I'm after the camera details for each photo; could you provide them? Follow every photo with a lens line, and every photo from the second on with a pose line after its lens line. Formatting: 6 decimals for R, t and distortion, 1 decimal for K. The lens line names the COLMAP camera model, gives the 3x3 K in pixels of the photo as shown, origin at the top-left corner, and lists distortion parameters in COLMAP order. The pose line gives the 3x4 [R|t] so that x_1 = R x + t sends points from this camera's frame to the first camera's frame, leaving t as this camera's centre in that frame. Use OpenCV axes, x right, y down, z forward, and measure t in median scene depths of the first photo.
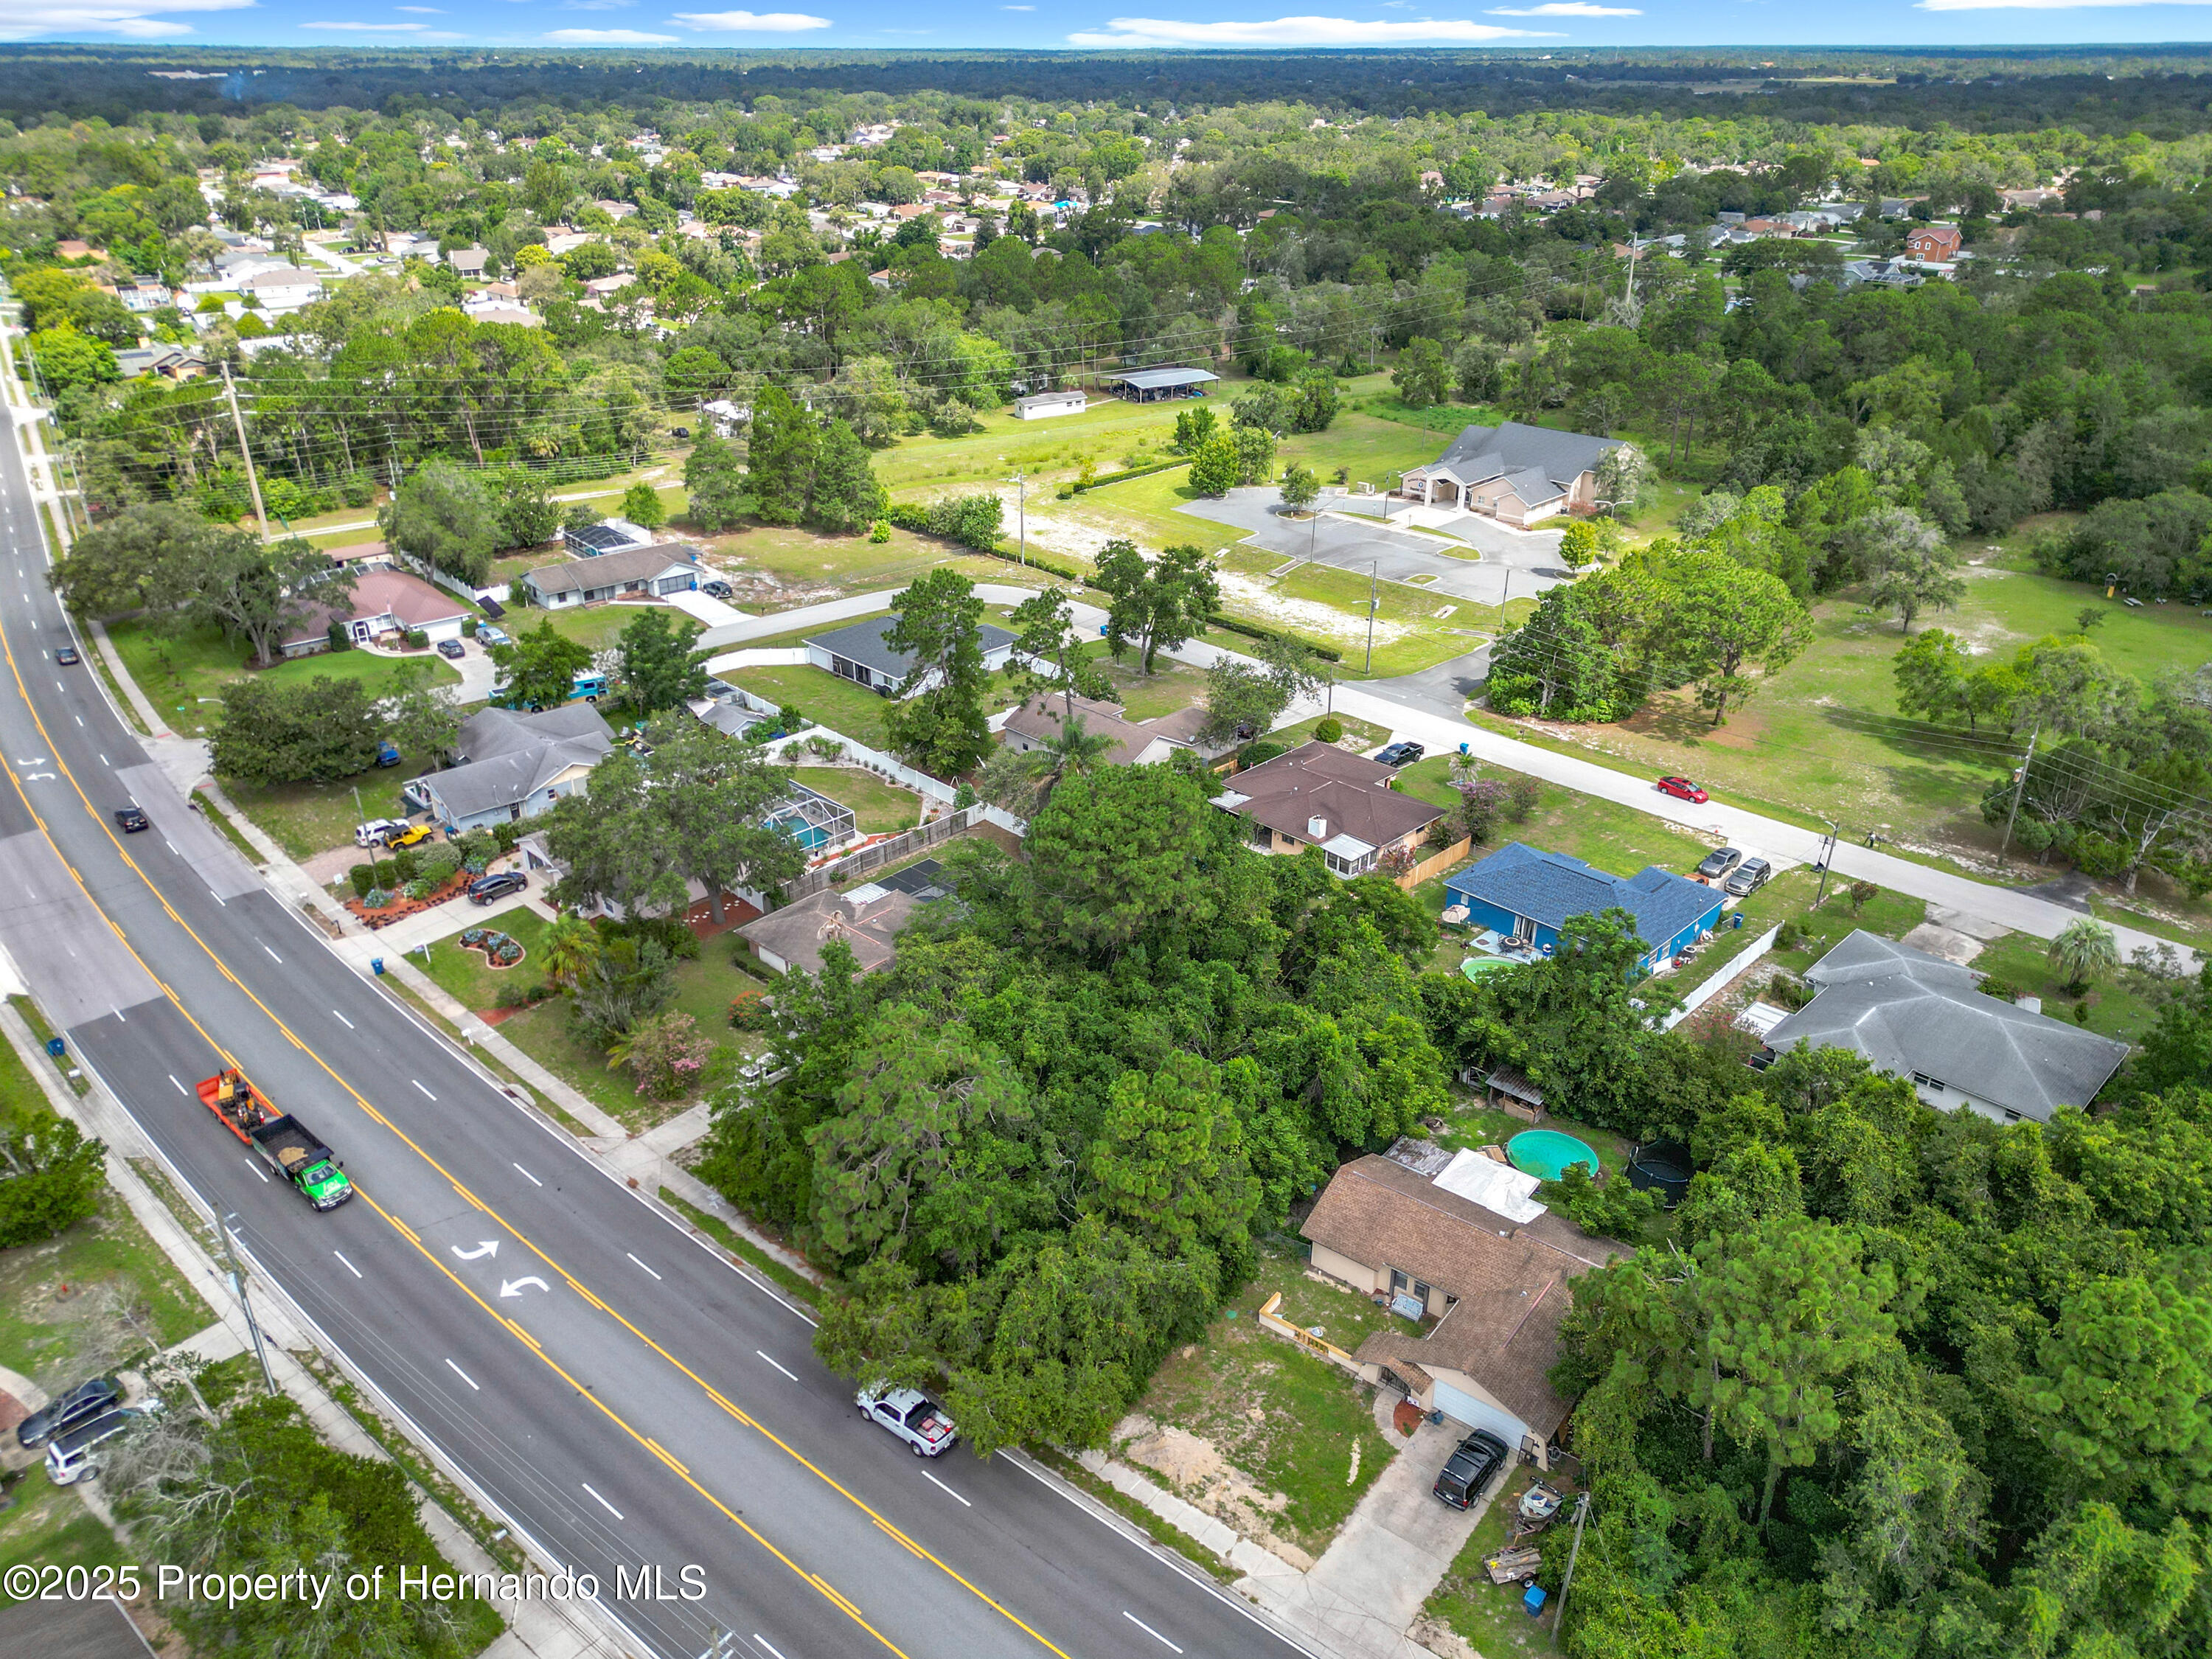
lens RADIAL K [[1575.5, 0, 1099.1], [0, 1575.5, 836.9], [0, 0, 1]] dist [0.069157, -0.064915]
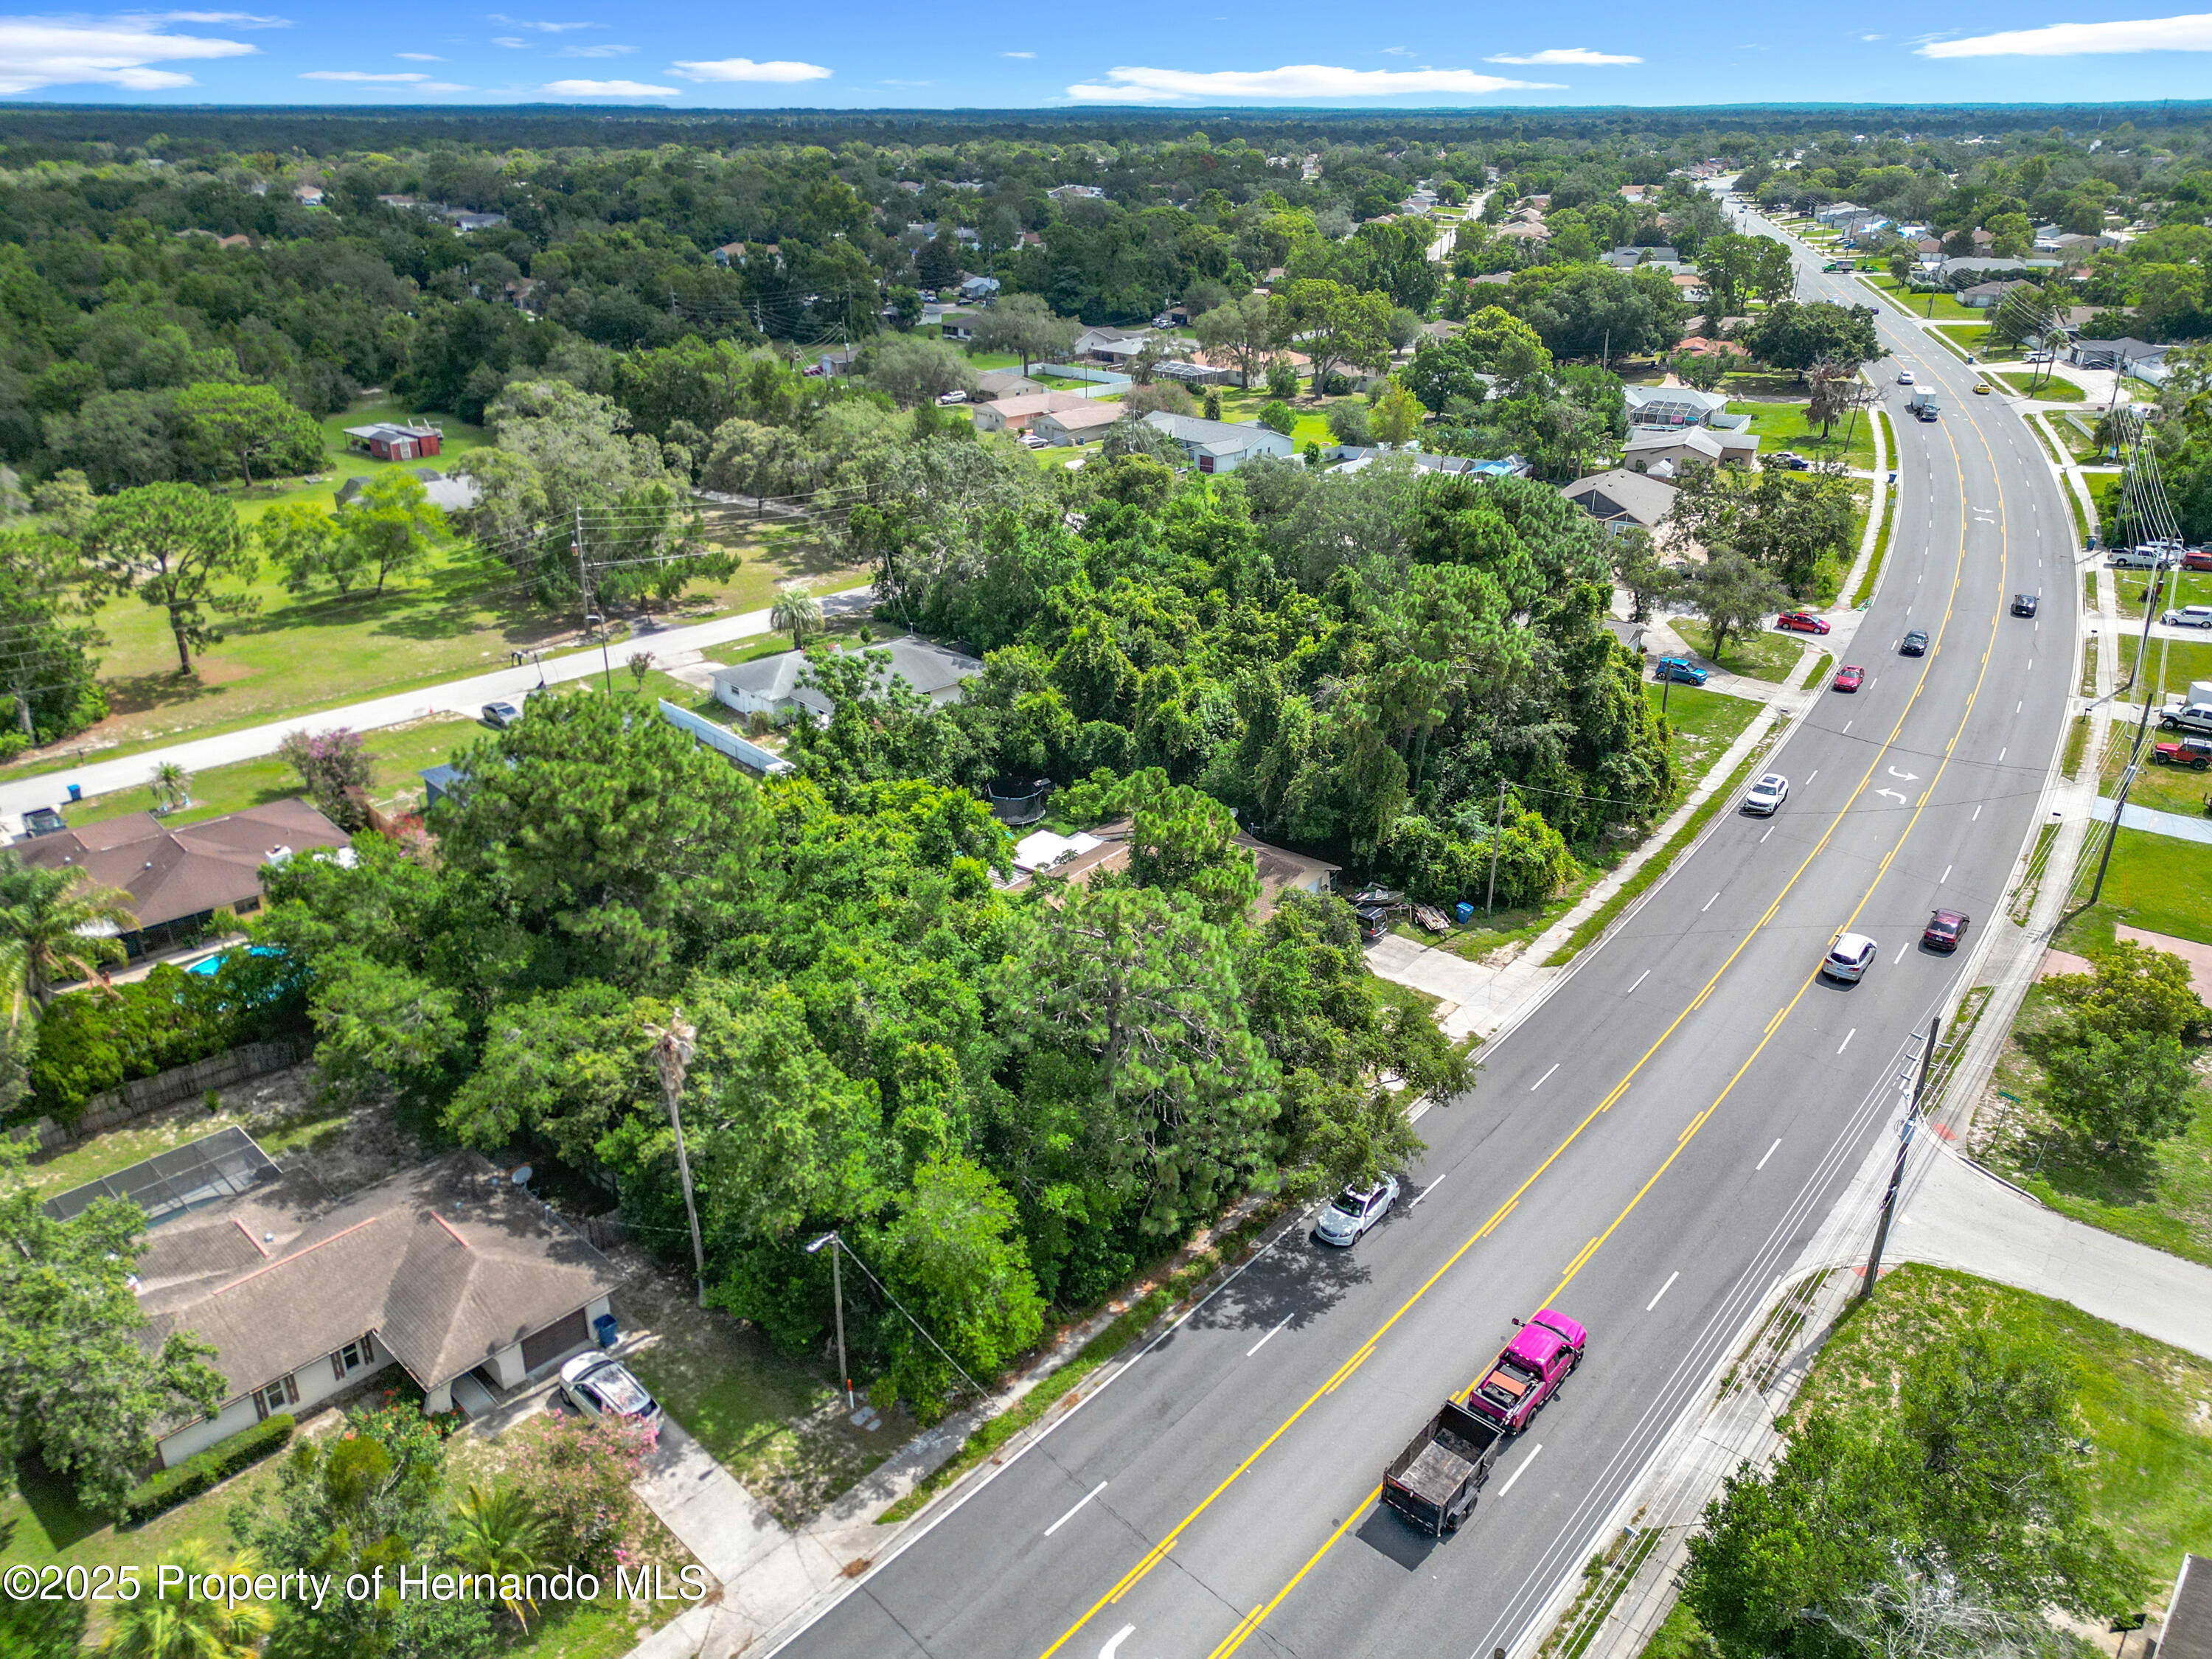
lens RADIAL K [[1575.5, 0, 1099.1], [0, 1575.5, 836.9], [0, 0, 1]] dist [0.069157, -0.064915]
pose [[0.024359, -0.417057, 0.908554, -0.478764], [0.445343, 0.818192, 0.363637, -0.107962], [-0.895029, 0.395760, 0.205663, 0.490258]]
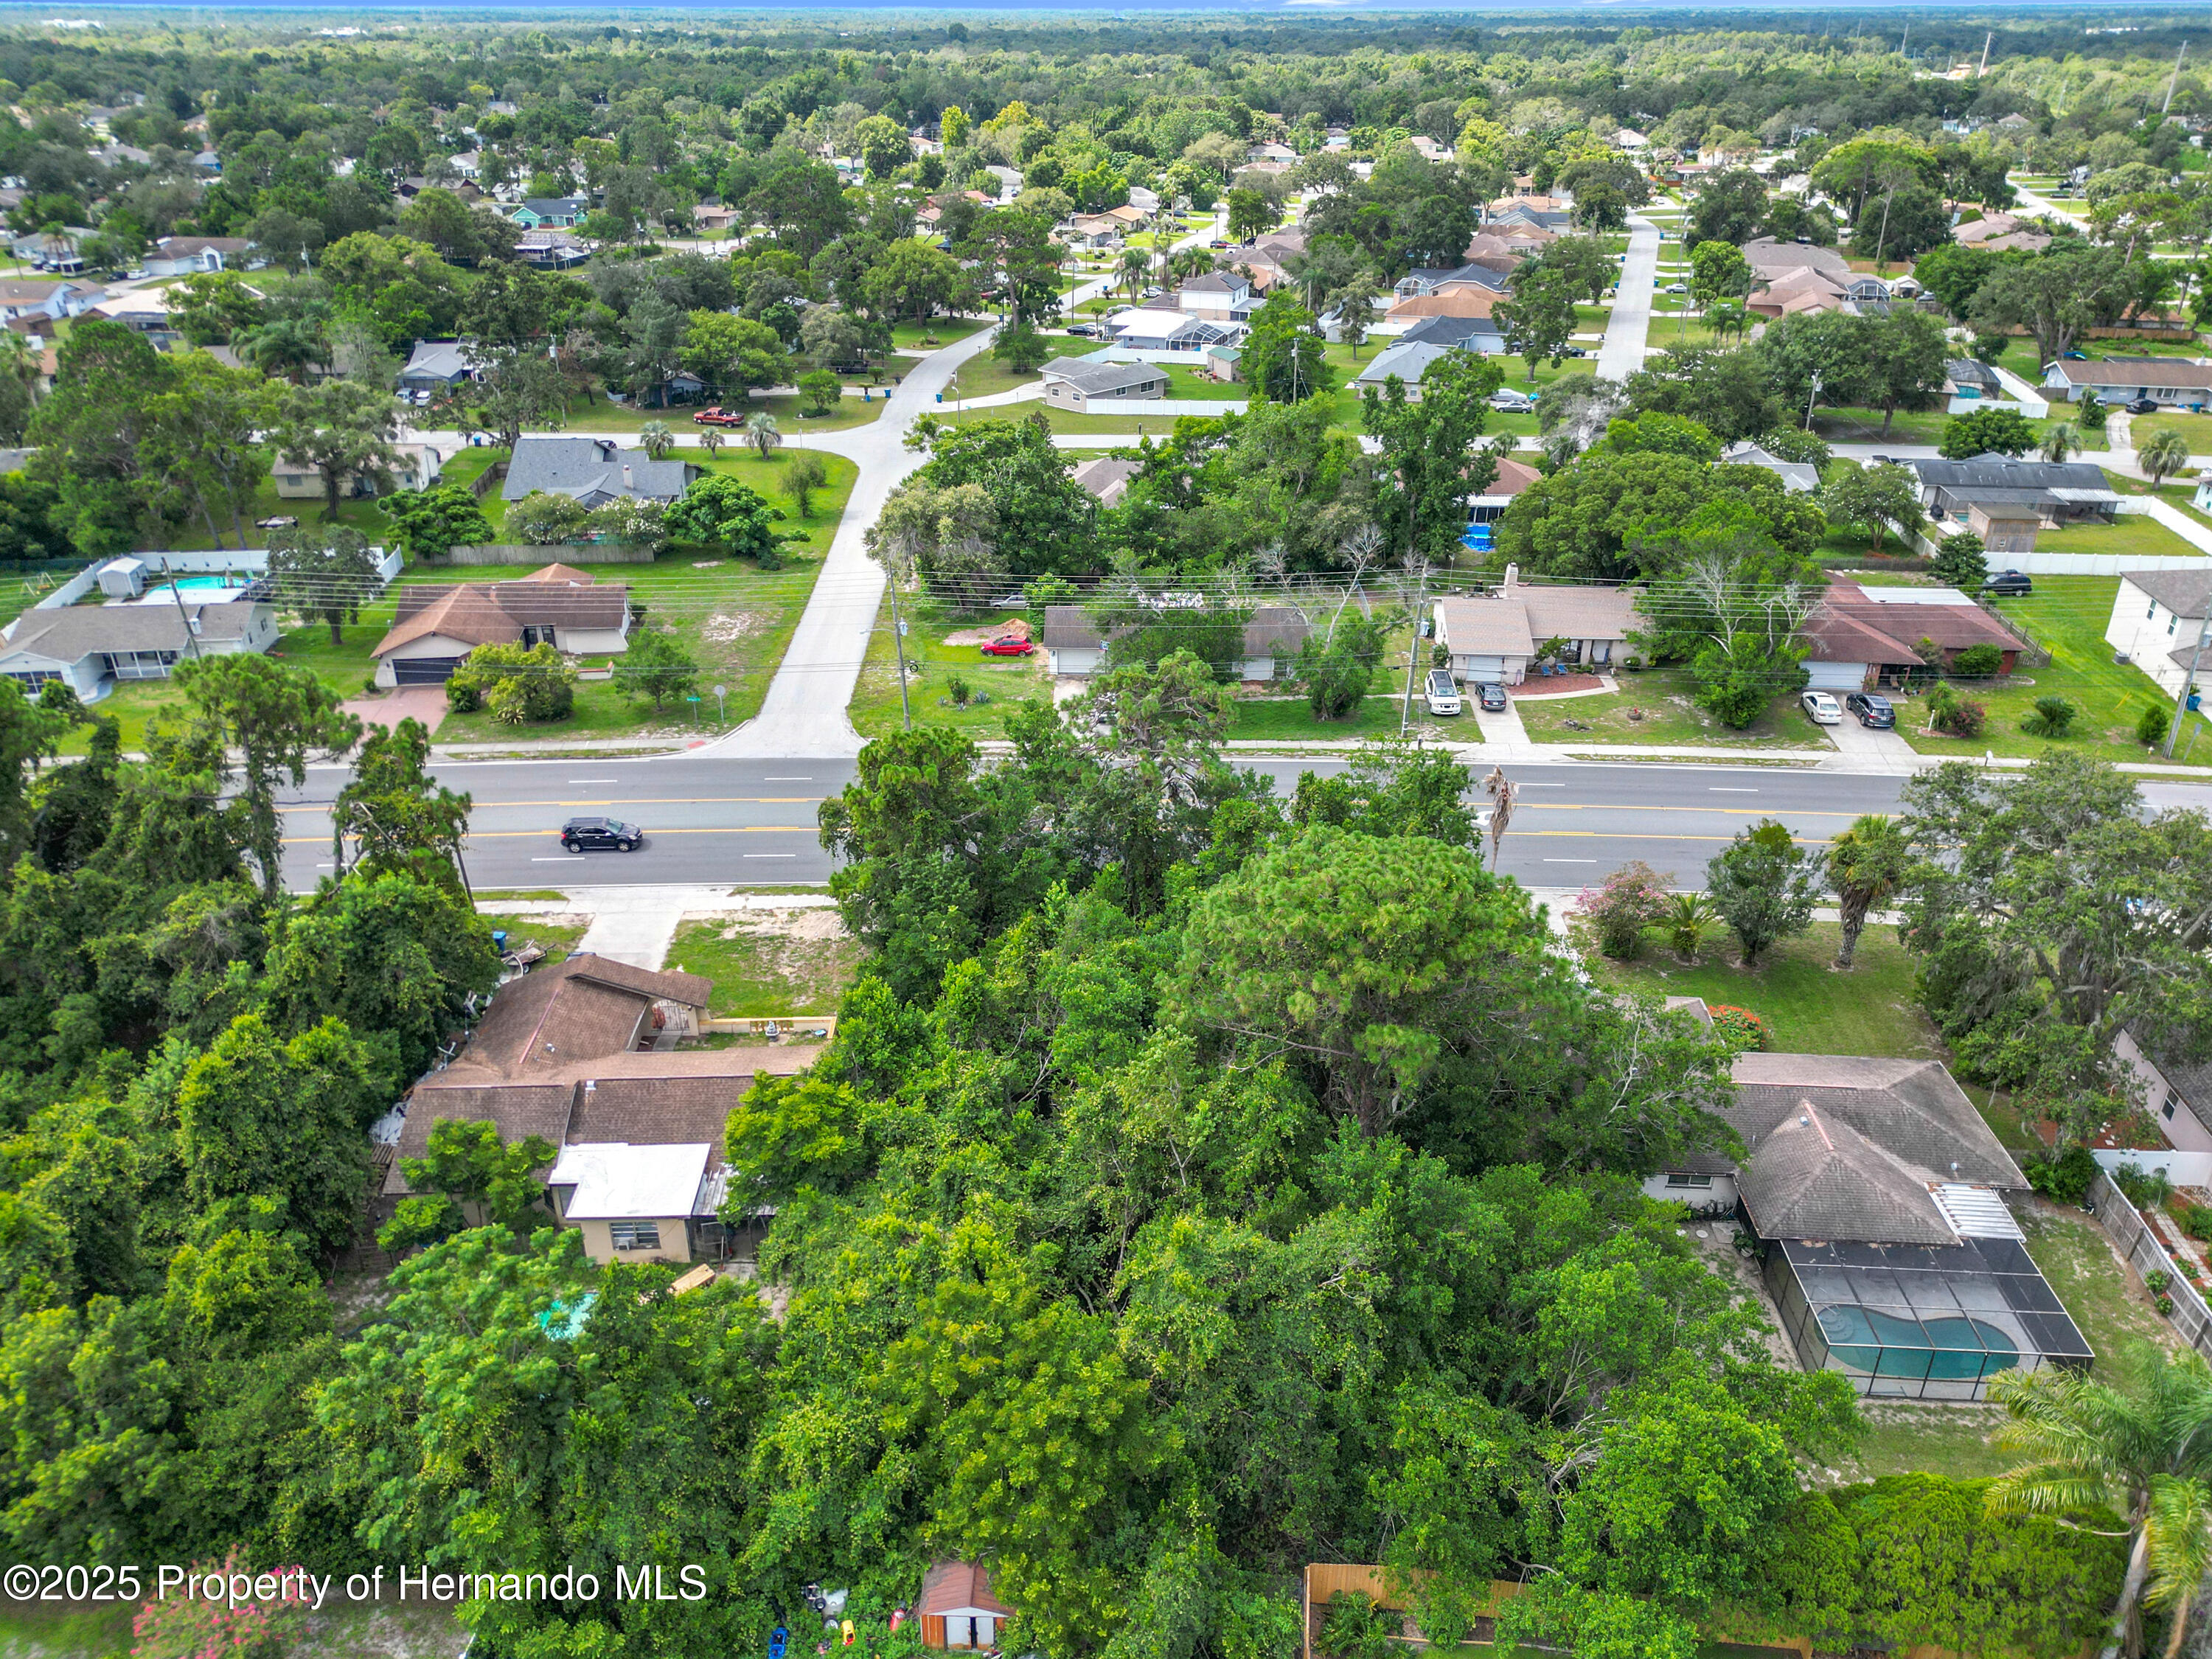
lens RADIAL K [[1575.5, 0, 1099.1], [0, 1575.5, 836.9], [0, 0, 1]] dist [0.069157, -0.064915]
pose [[-0.776509, 0.288473, -0.560194, 0.288861], [-0.284098, 0.633268, 0.719903, -0.293797], [0.562425, 0.718161, -0.409784, 0.855415]]
